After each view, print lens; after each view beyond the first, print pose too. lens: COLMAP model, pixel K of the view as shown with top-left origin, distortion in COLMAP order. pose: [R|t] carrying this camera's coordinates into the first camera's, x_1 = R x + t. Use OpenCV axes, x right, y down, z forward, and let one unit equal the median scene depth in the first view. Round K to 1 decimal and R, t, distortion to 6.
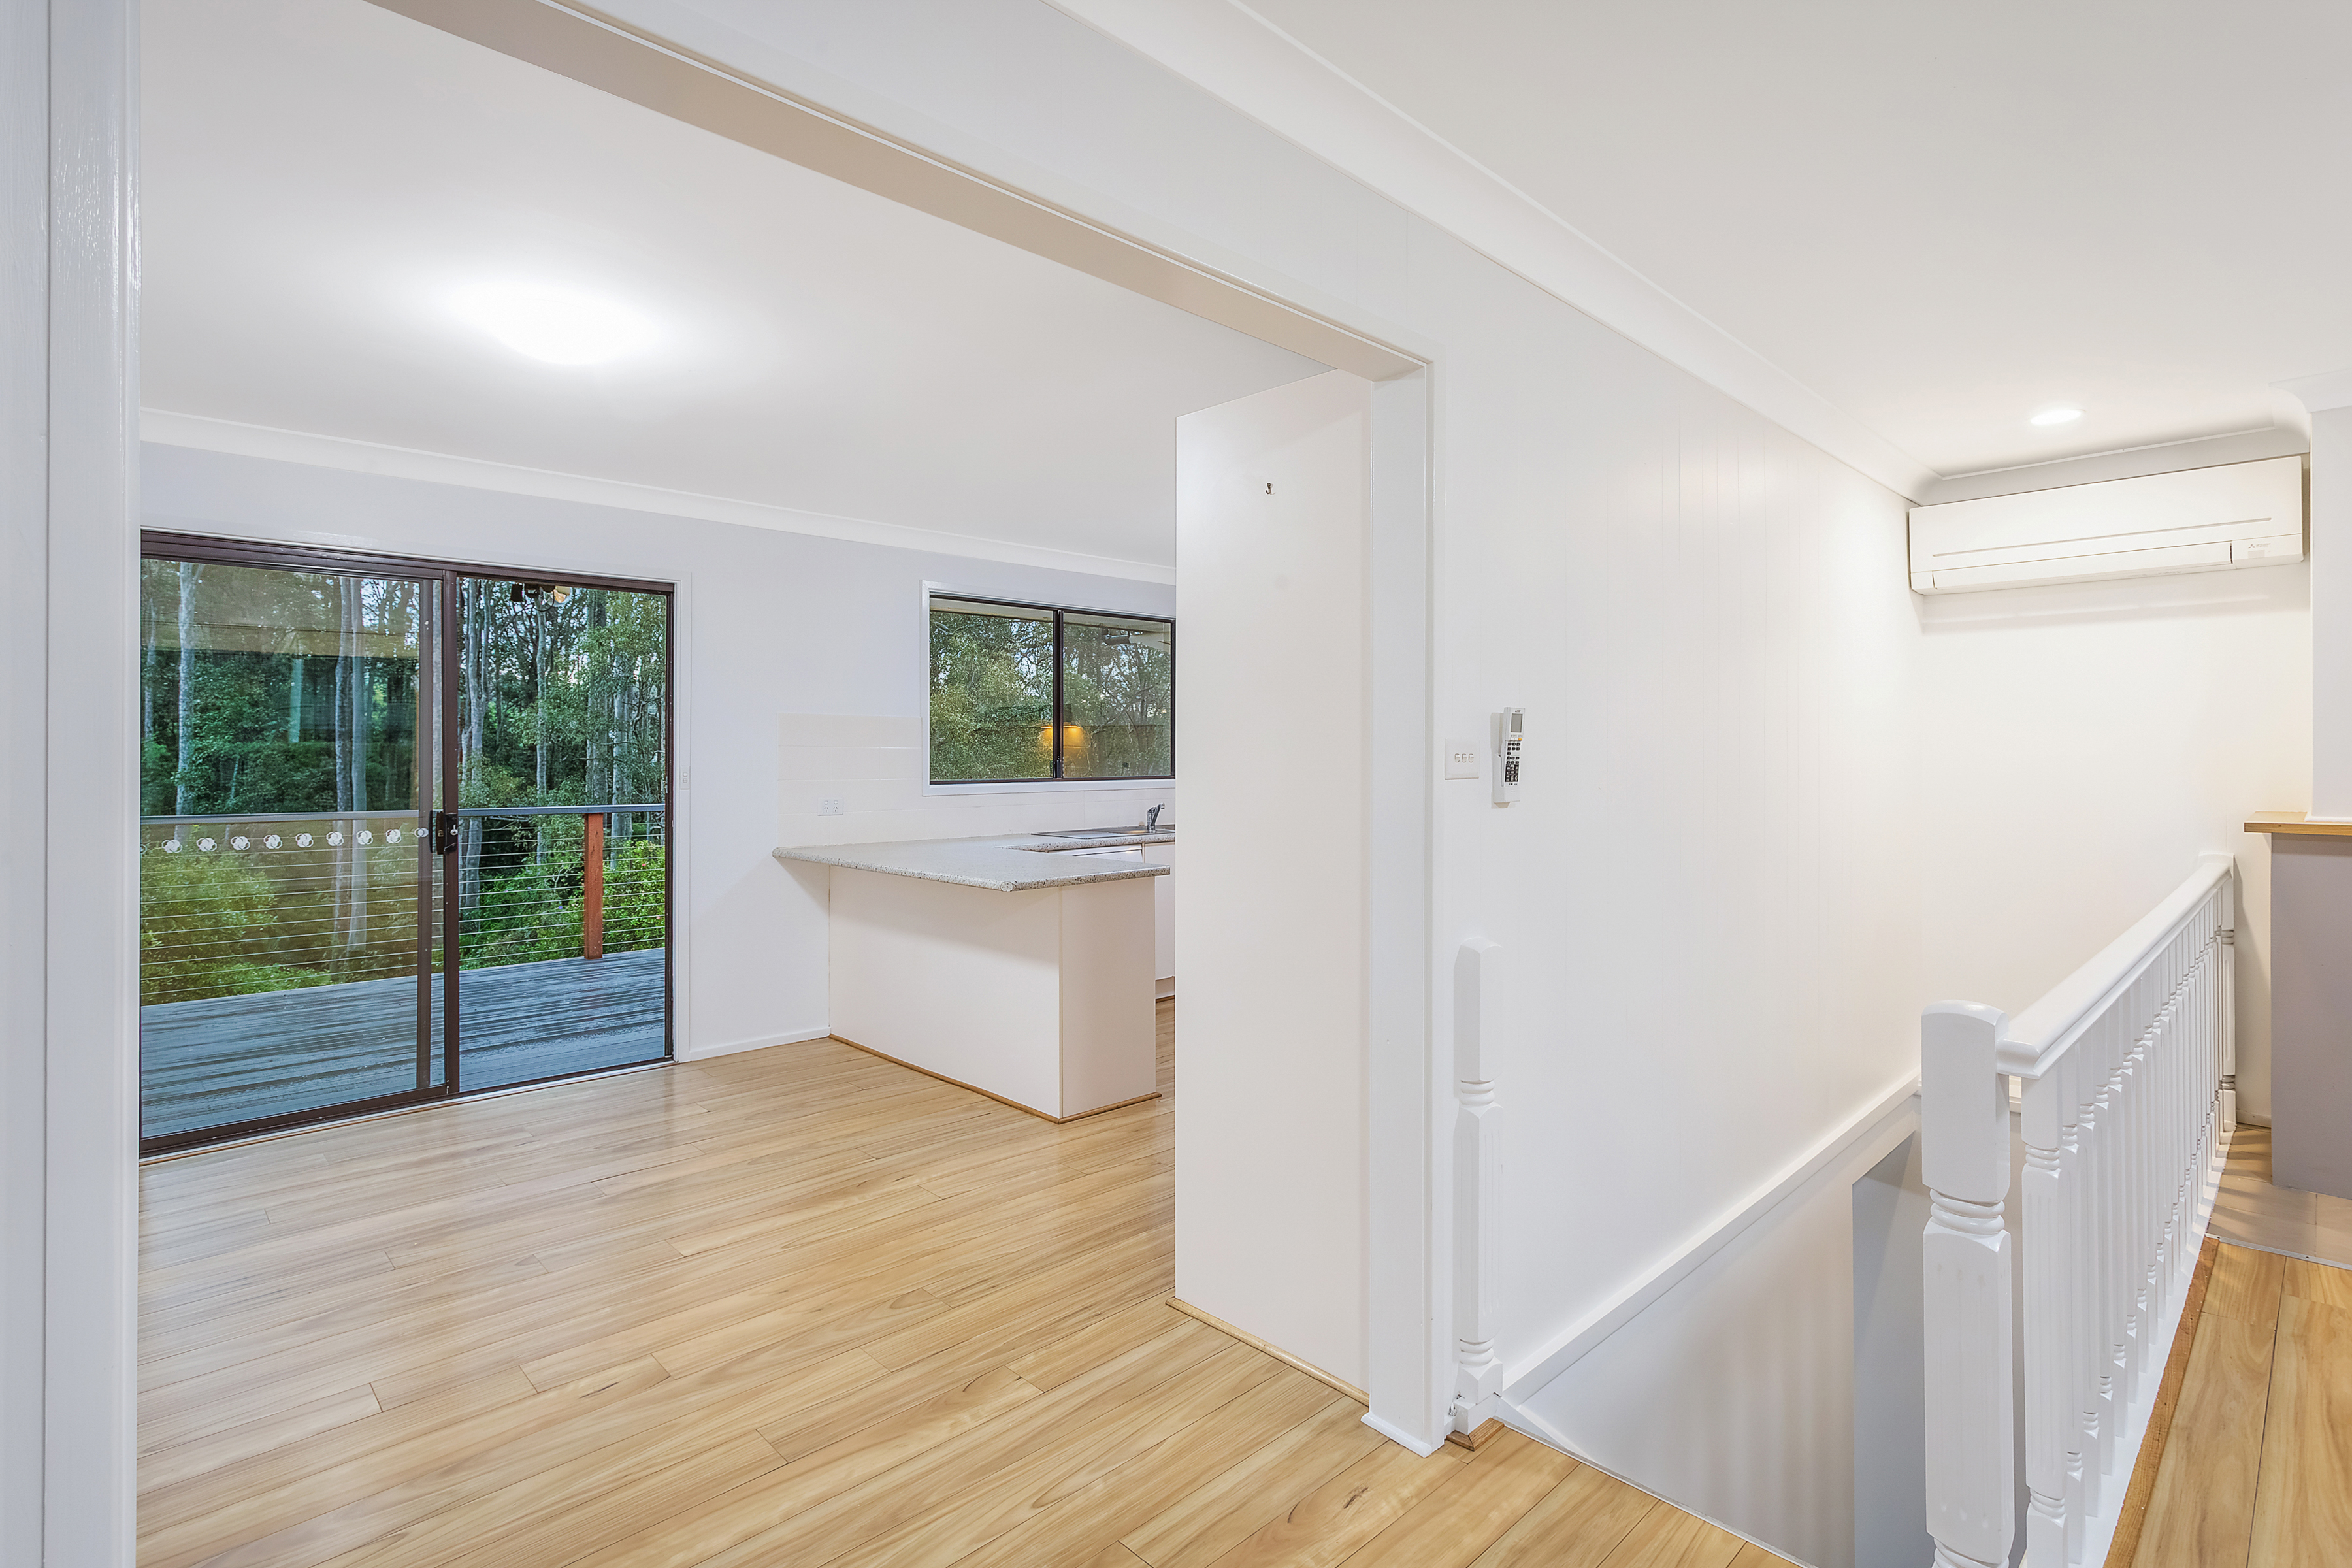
lens RADIAL K [[1121.2, 0, 1056.8], [0, 1121.2, 755.9], [0, 0, 1]] dist [0.006368, 0.000908]
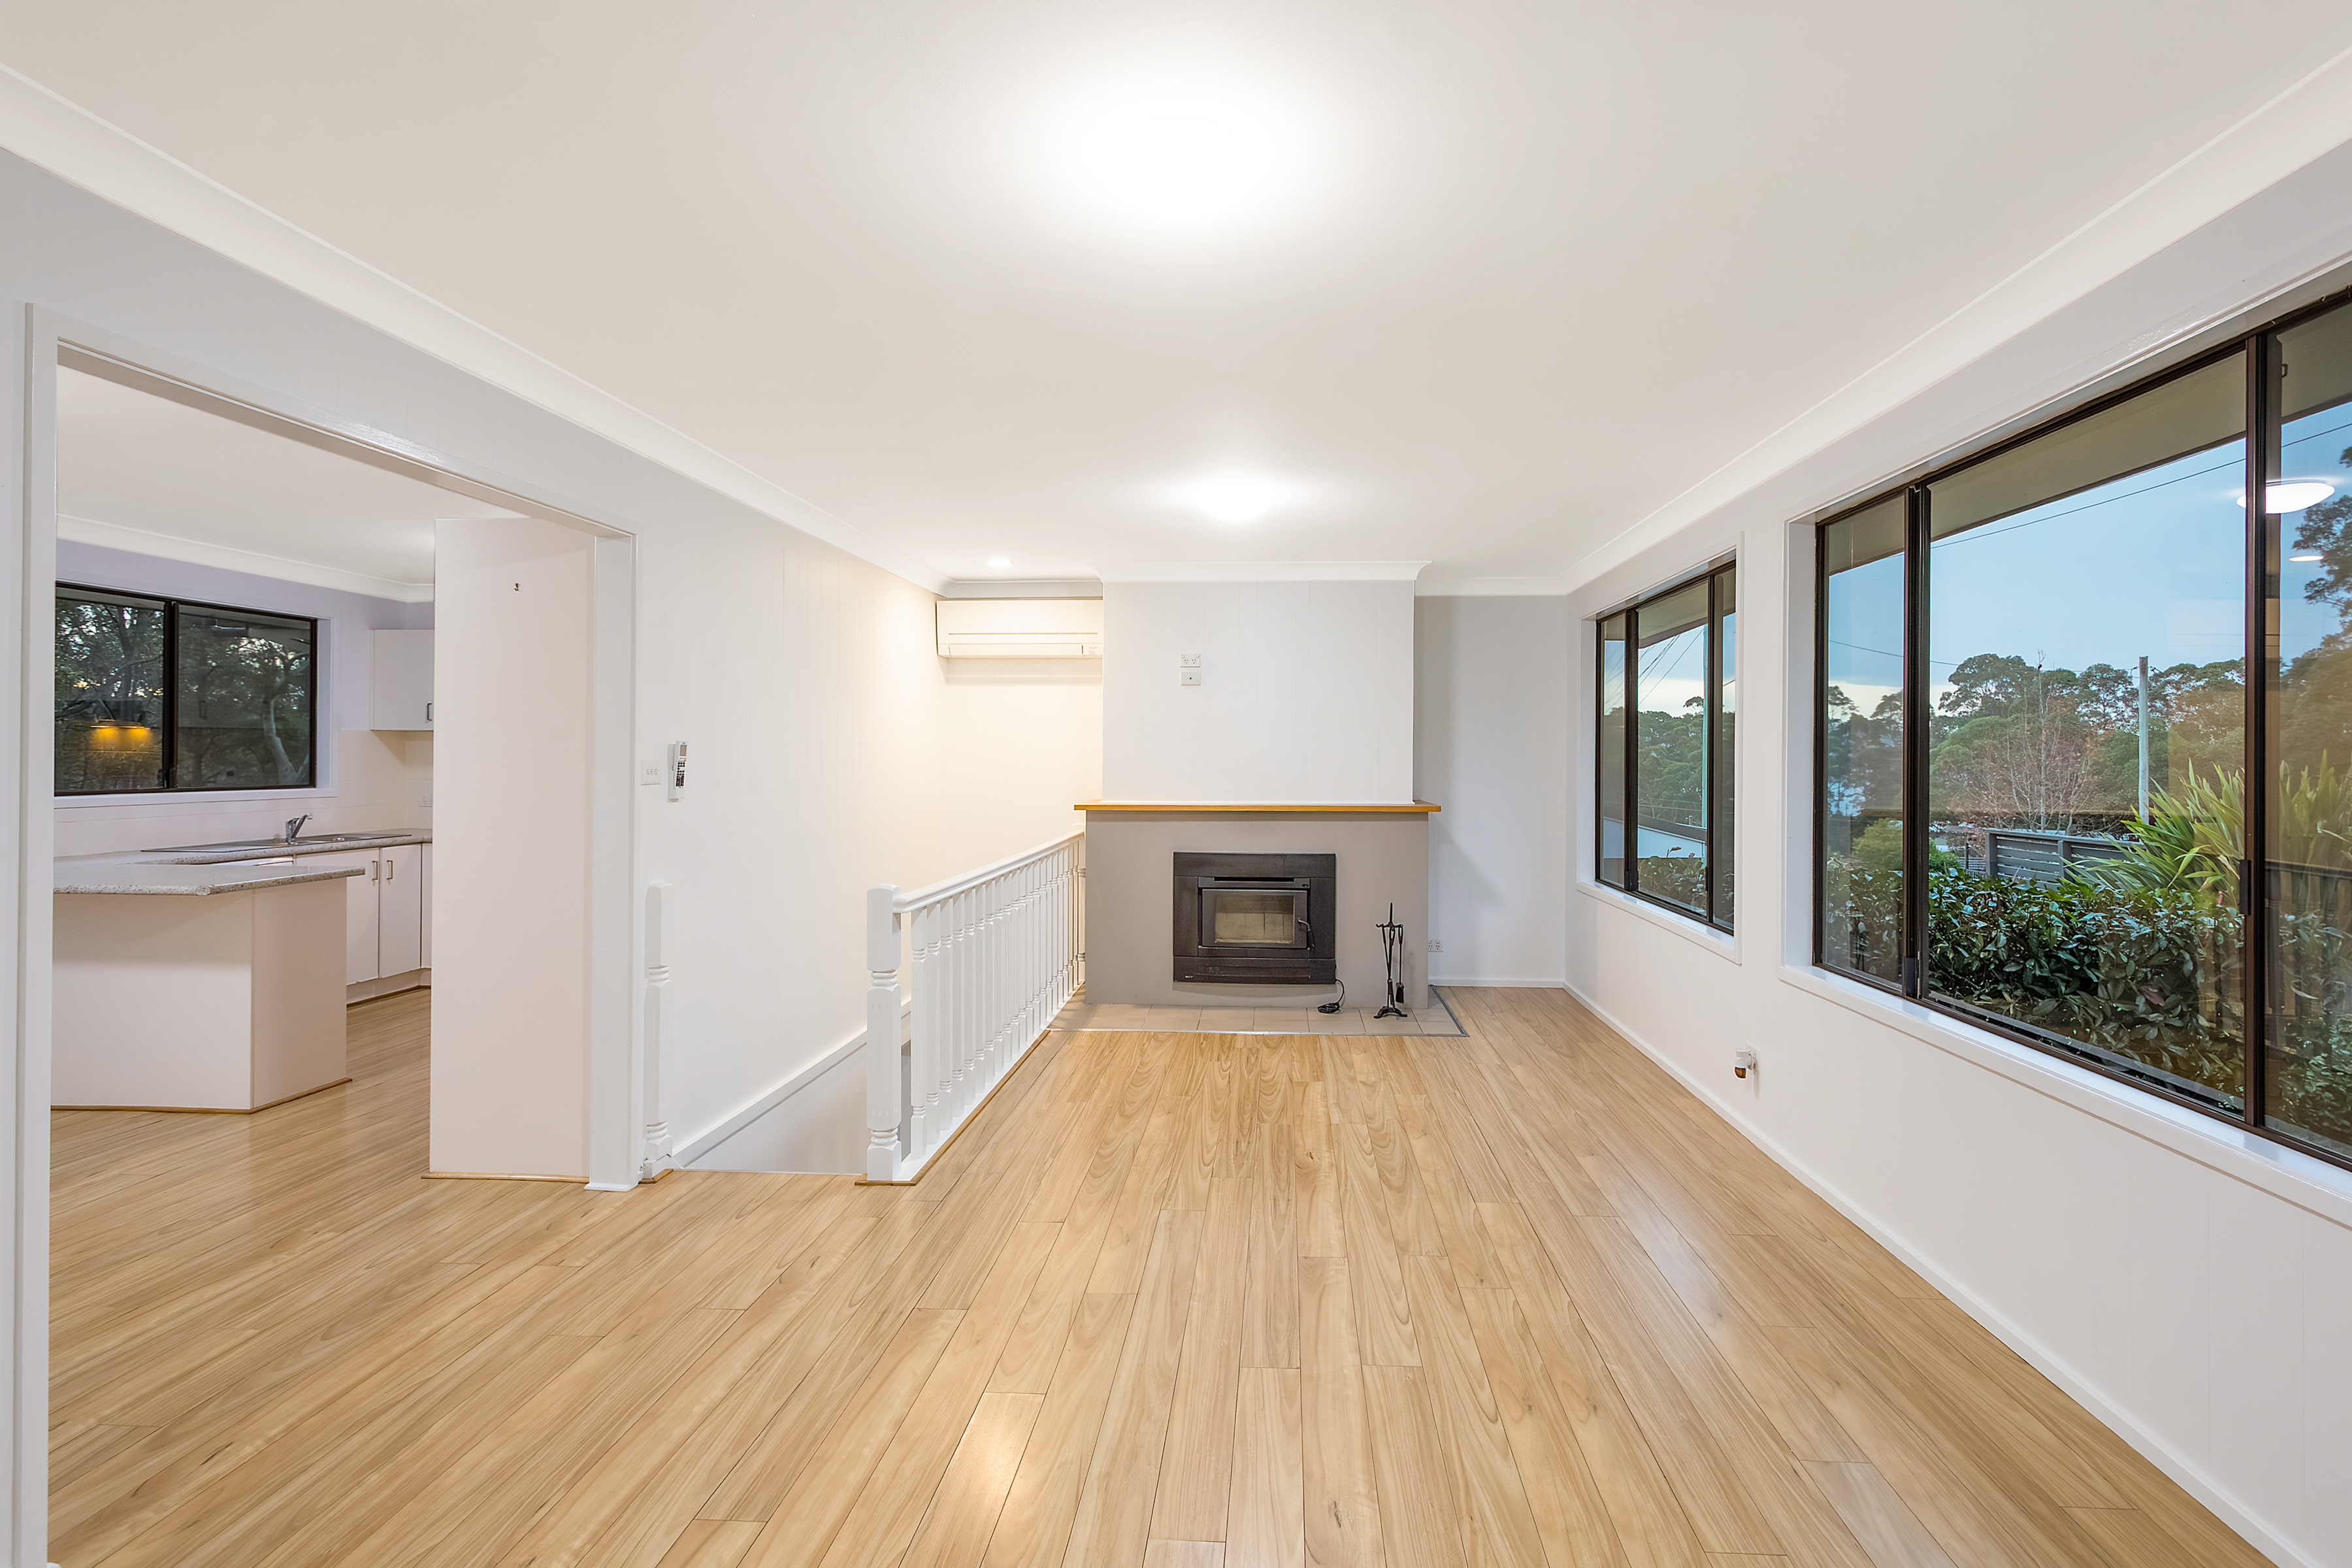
lens RADIAL K [[1302.2, 0, 1175.4], [0, 1302.2, 756.0], [0, 0, 1]] dist [-0.002462, 0.001604]
pose [[0.724797, 0.005358, 0.688942, -0.368307], [-0.004484, 0.999985, -0.003060, -0.017755], [-0.688948, -0.000872, 0.724810, -0.848075]]
